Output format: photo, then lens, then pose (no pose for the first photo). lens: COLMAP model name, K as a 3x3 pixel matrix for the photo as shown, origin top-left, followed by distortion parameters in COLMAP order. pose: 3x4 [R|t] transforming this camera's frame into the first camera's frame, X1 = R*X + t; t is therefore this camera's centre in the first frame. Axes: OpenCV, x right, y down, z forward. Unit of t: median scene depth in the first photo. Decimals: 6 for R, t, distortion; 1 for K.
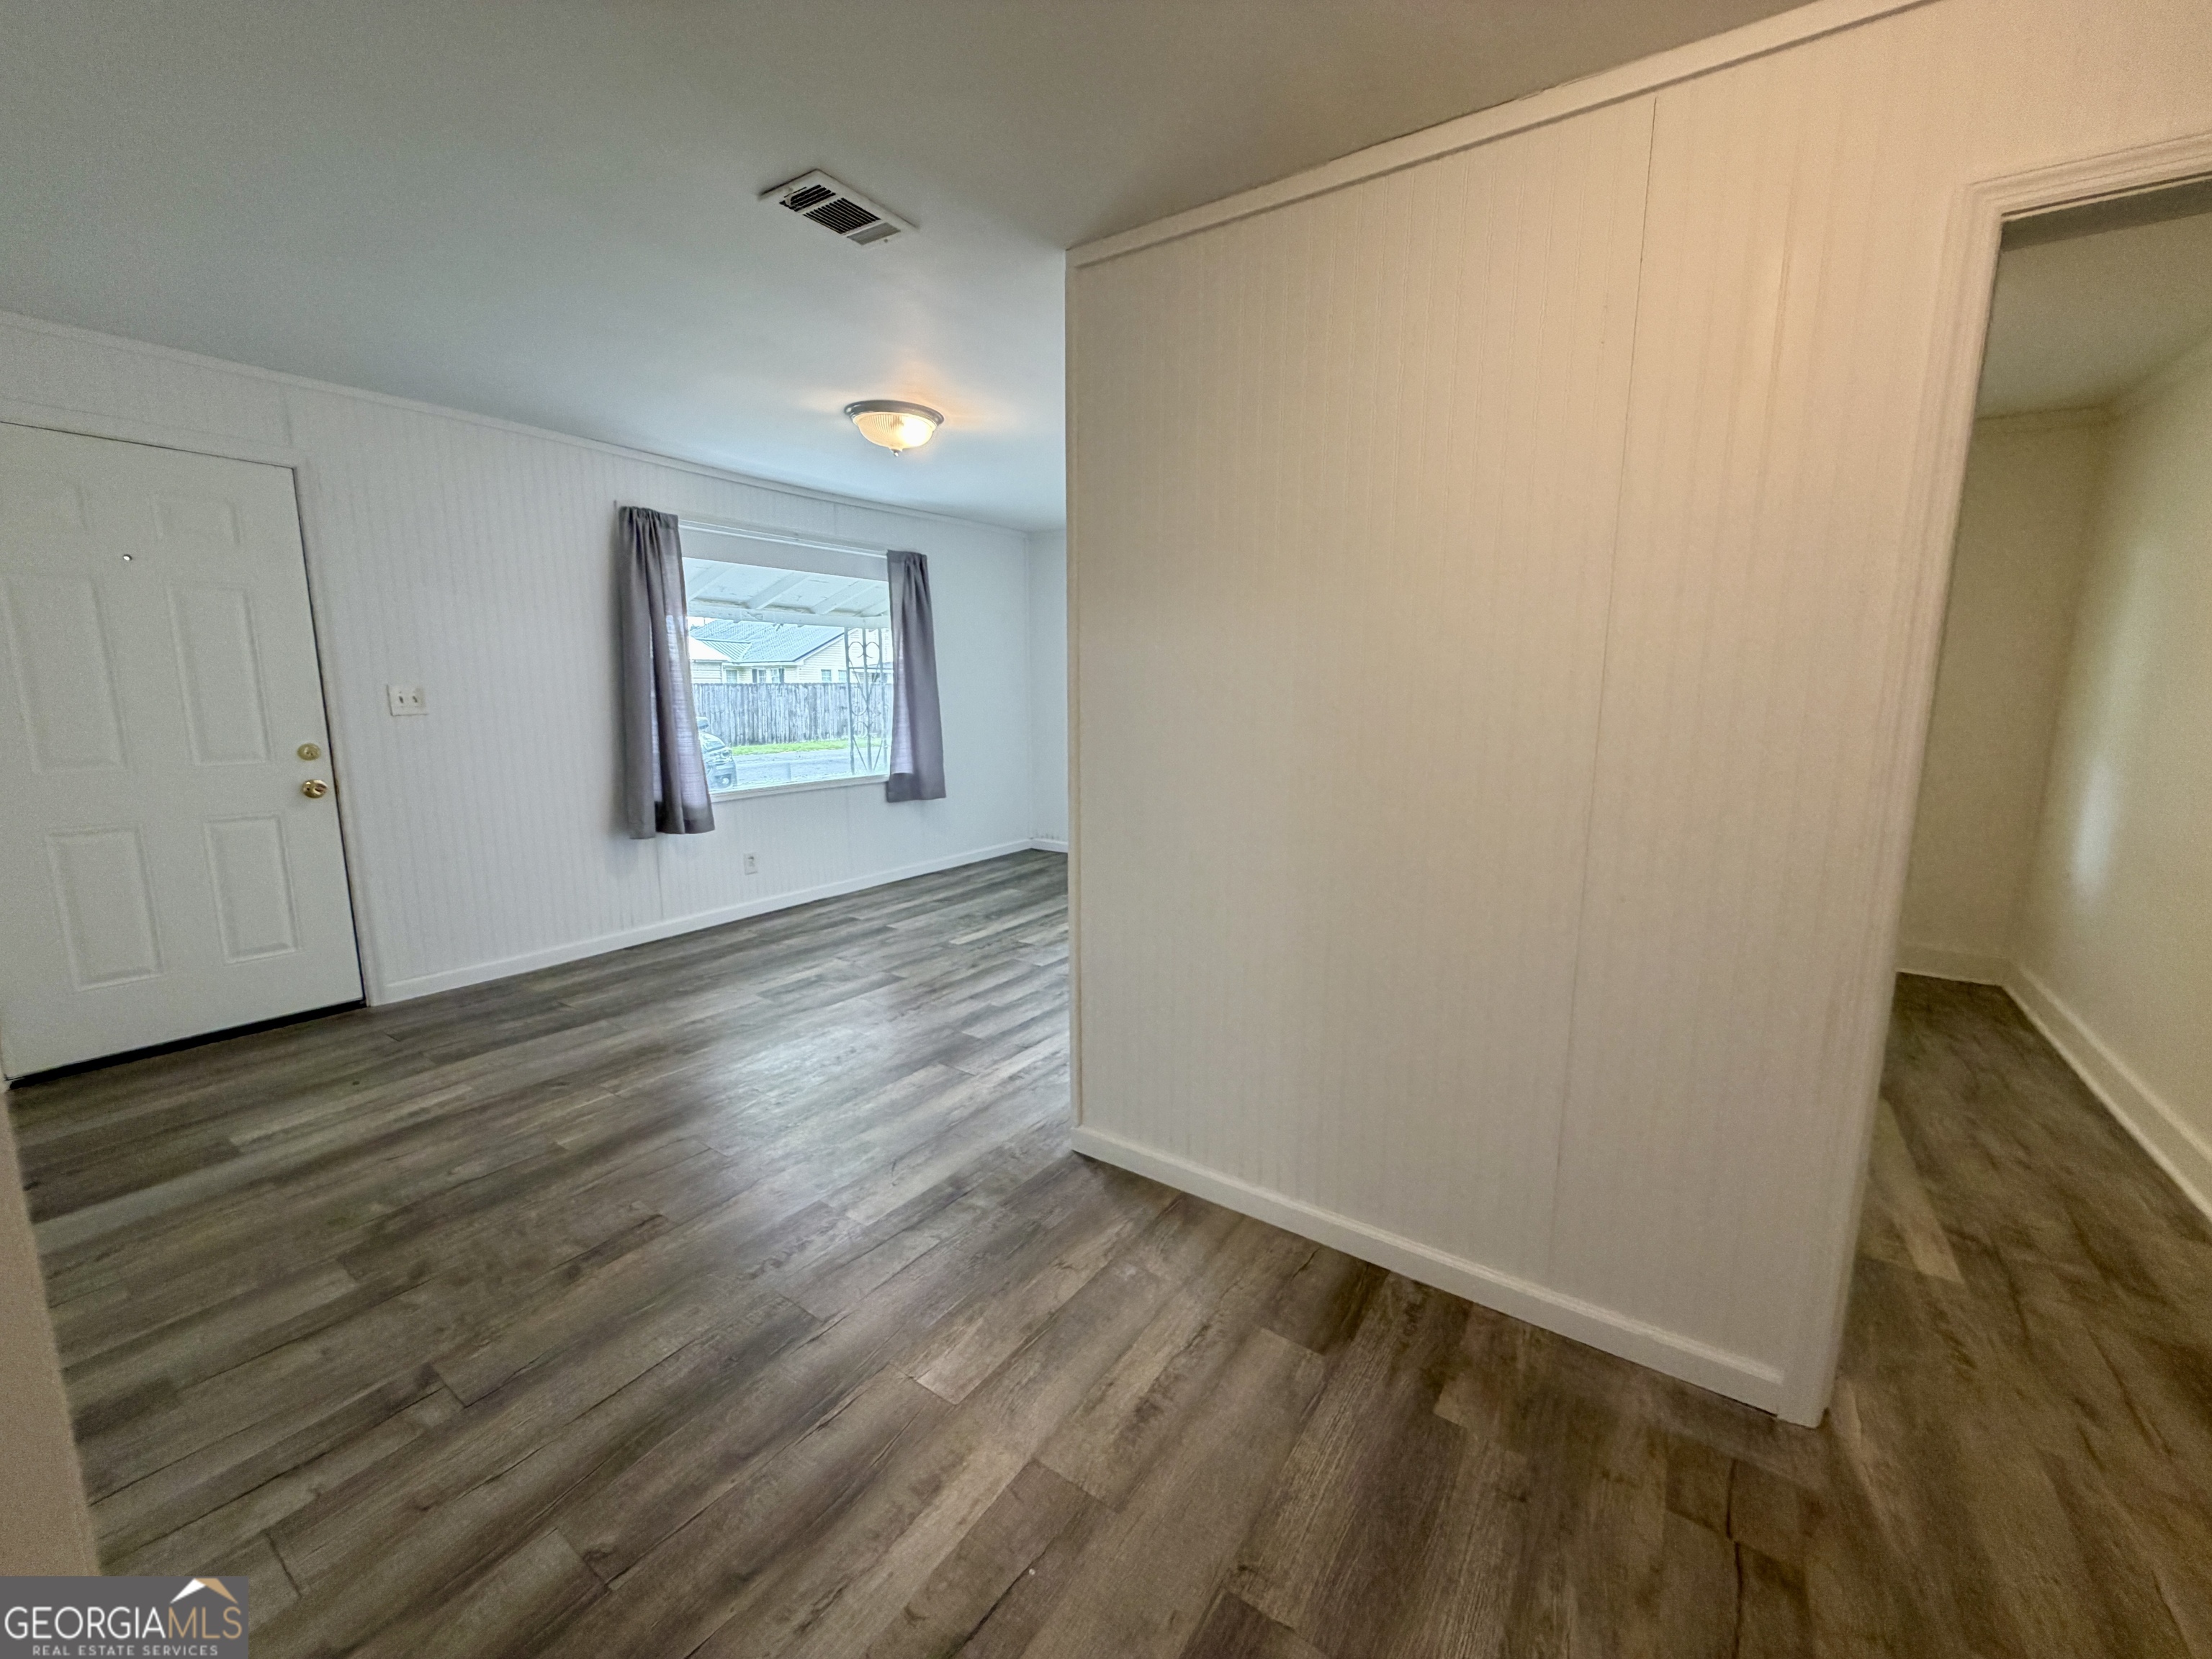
lens RADIAL K [[872.4, 0, 1102.1], [0, 872.4, 821.3], [0, 0, 1]] dist [-0.000747, 0.000004]
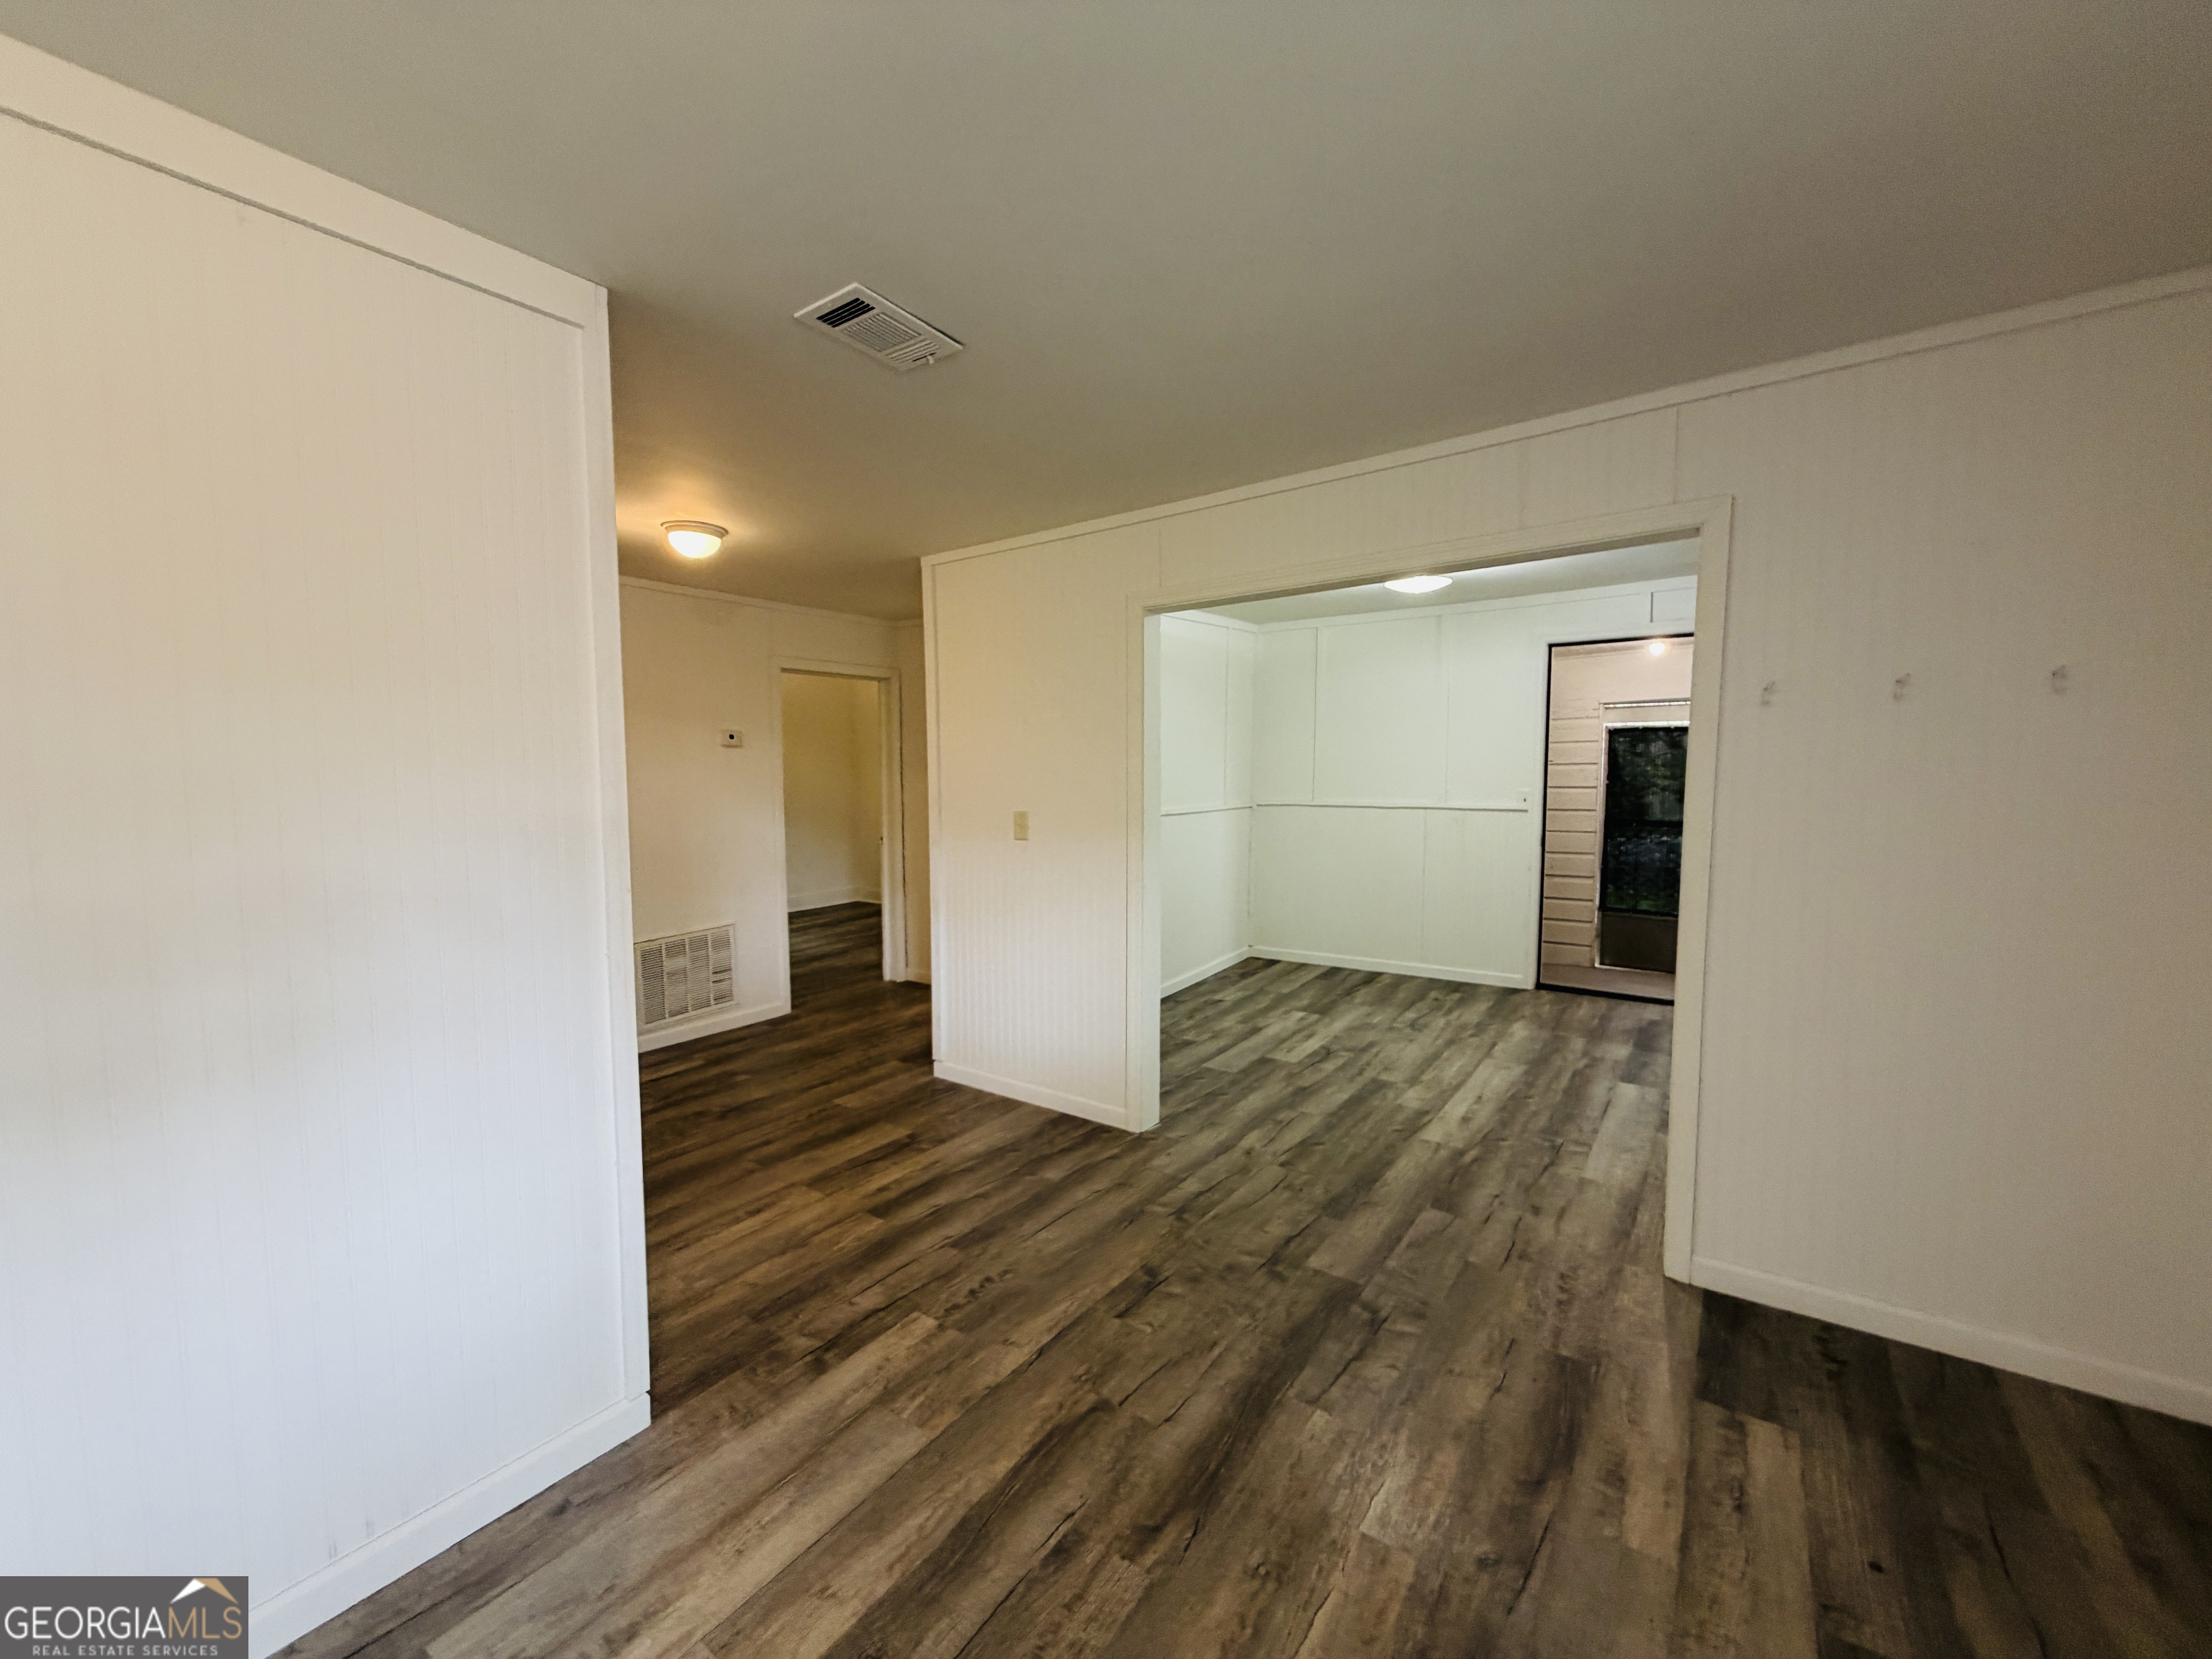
lens RADIAL K [[872.4, 0, 1104.2], [0, 872.4, 837.1], [0, 0, 1]] dist [-0.000747, 0.000004]
pose [[-0.999499, -0.002672, 0.031532, -0.375036], [0.004663, 0.973115, 0.230271, -0.241194], [-0.031300, 0.230303, -0.972616, 1.340116]]
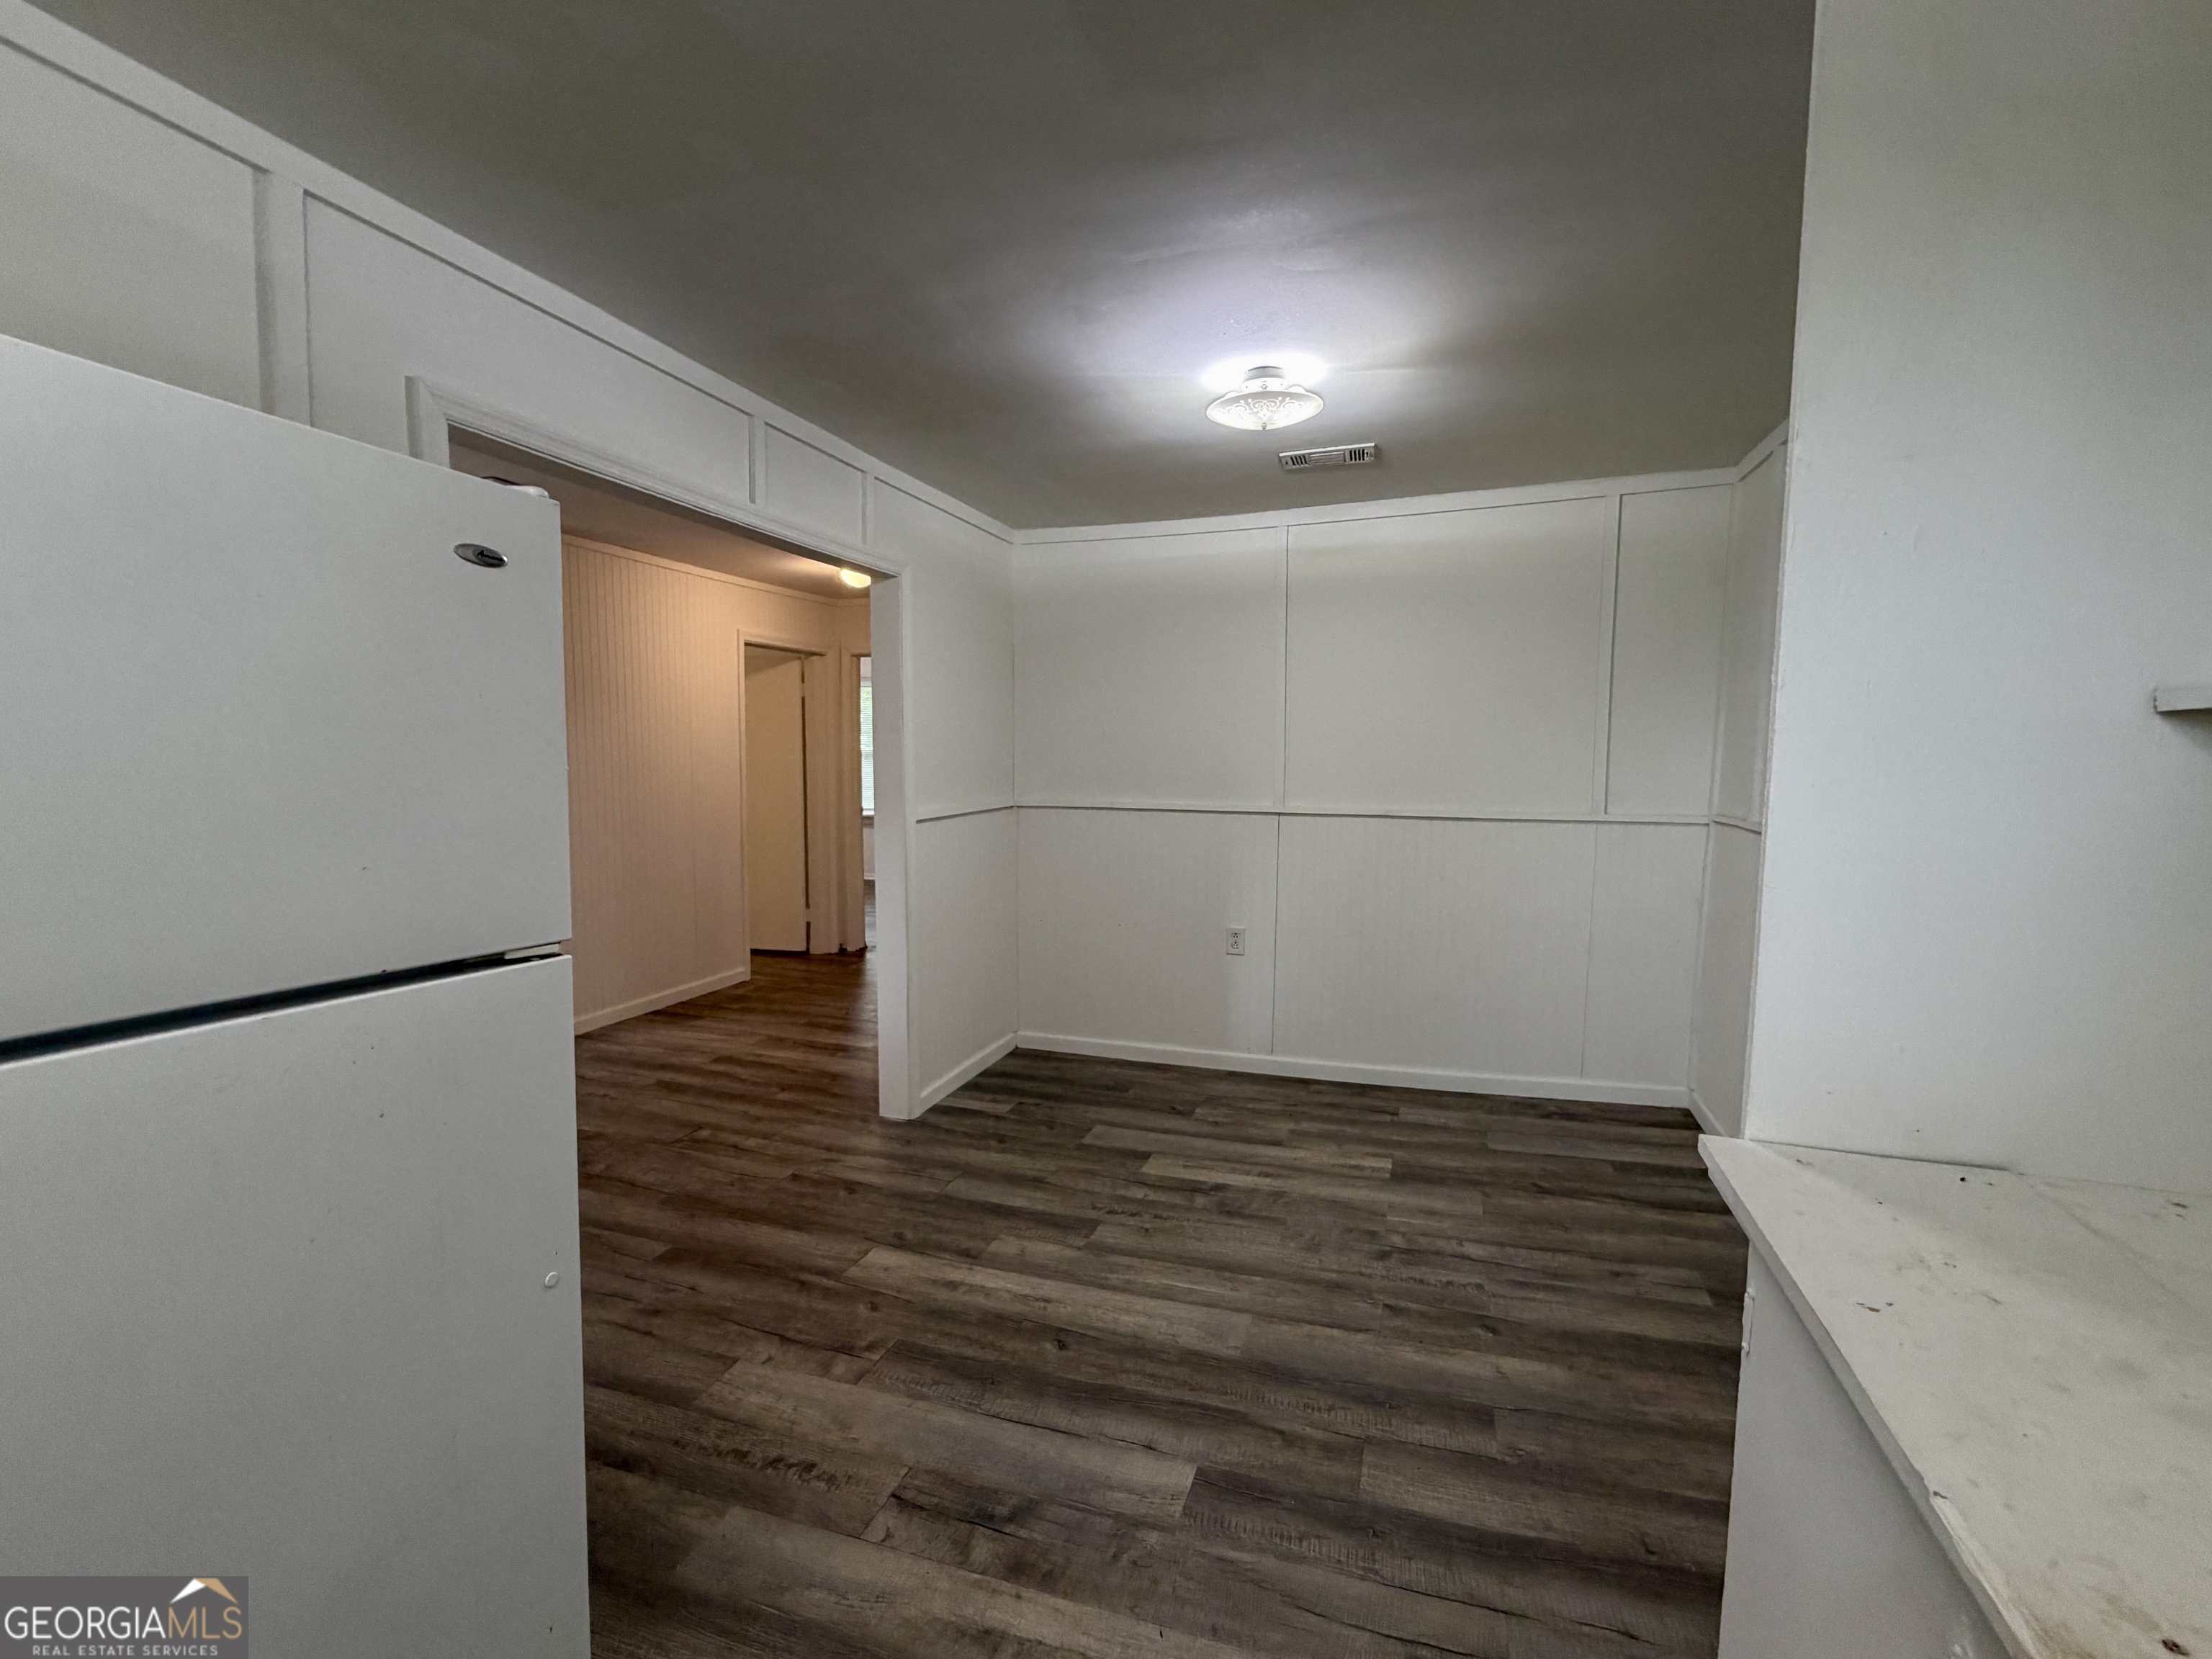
lens RADIAL K [[993.3, 0, 1098.1], [0, 993.3, 819.6], [0, 0, 1]] dist [0.002306, -0.001129]
pose [[-0.270388, -0.080294, 0.959397, -1.643445], [0.138185, 0.982961, 0.121211, -0.090064], [-0.952783, 0.165349, -0.254685, 0.318682]]
